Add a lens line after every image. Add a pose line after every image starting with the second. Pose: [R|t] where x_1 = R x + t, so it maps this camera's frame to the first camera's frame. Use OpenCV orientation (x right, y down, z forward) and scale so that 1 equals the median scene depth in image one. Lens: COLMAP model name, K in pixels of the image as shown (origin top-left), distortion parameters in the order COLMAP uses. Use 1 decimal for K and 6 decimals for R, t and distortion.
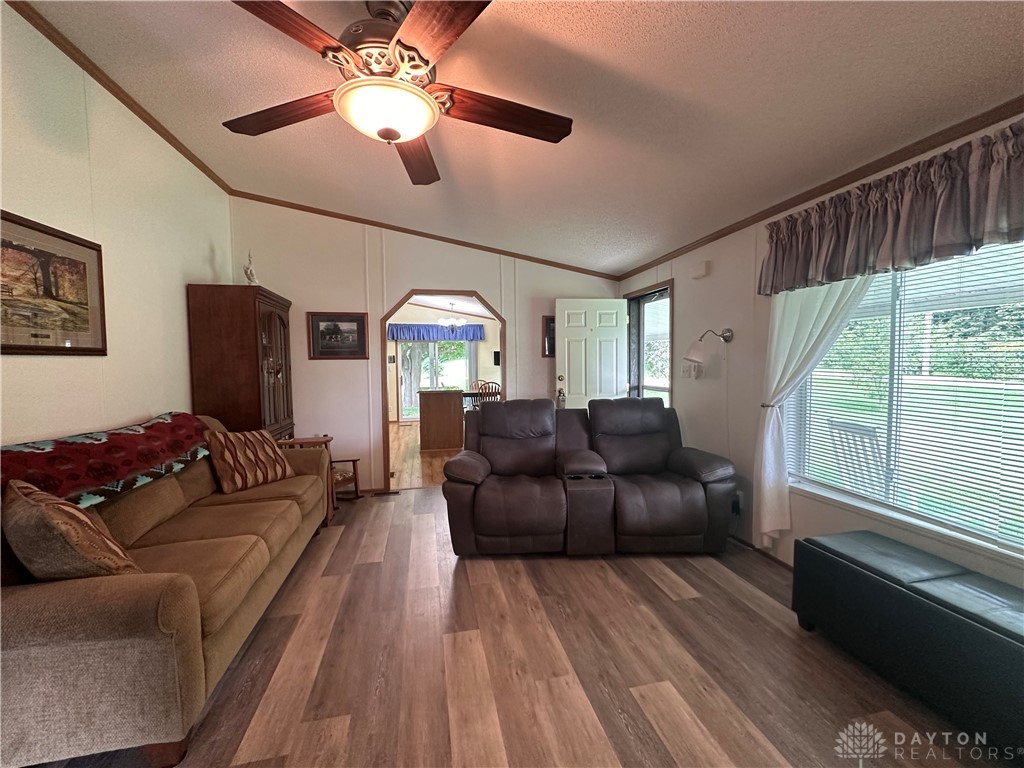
lens RADIAL K [[406.8, 0, 511.8], [0, 406.8, 381.3], [0, 0, 1]] dist [0.000250, -0.000337]
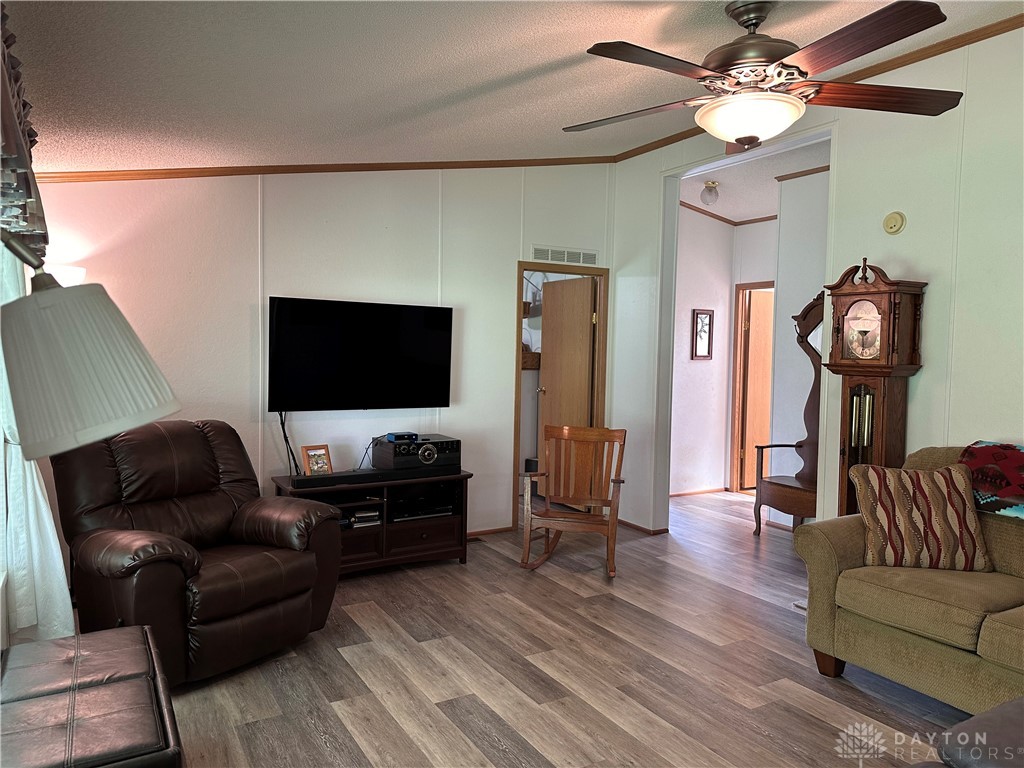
lens RADIAL K [[713.2, 0, 508.9], [0, 713.2, 384.1], [0, 0, 1]] dist [0.037978, -0.005113]
pose [[-0.952177, 0.014807, -0.305187, 0.447826], [-0.016068, 0.995016, 0.098409, -0.116429], [0.305123, 0.098606, -0.947194, 1.470901]]
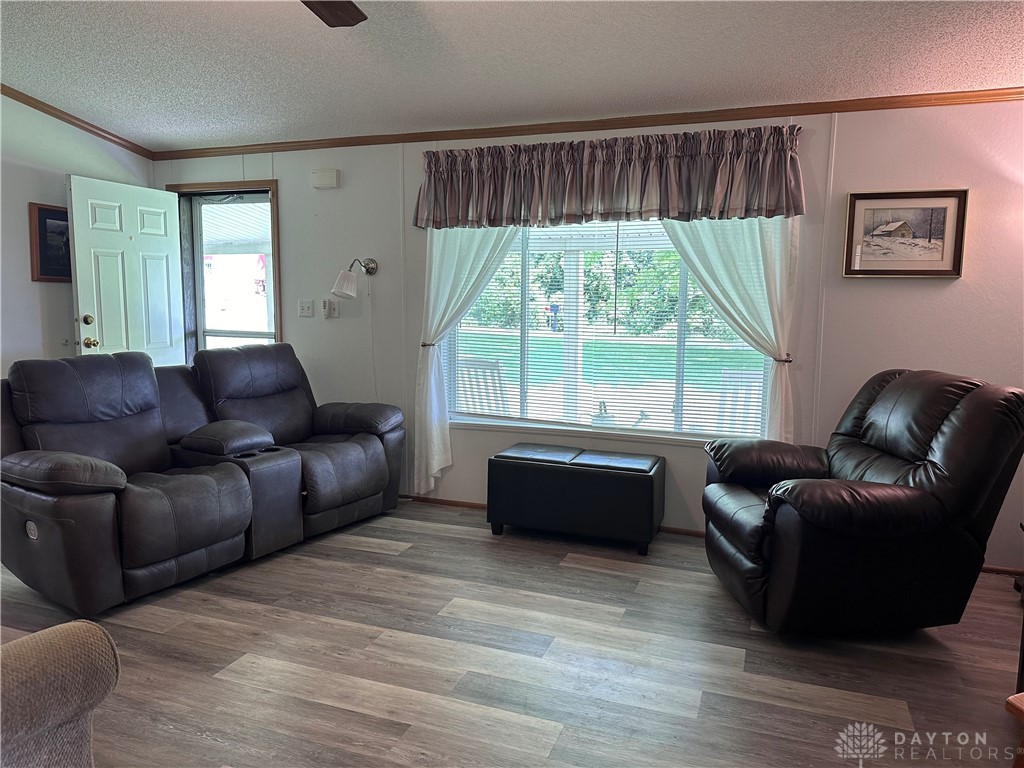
lens RADIAL K [[713.2, 0, 508.6], [0, 713.2, 385.5], [0, 0, 1]] dist [0.037978, -0.005113]
pose [[0.542610, -0.084252, 0.835749, -0.683460], [0.018043, 0.995896, 0.088683, 0.009359], [-0.839791, -0.033041, 0.541903, -0.078276]]
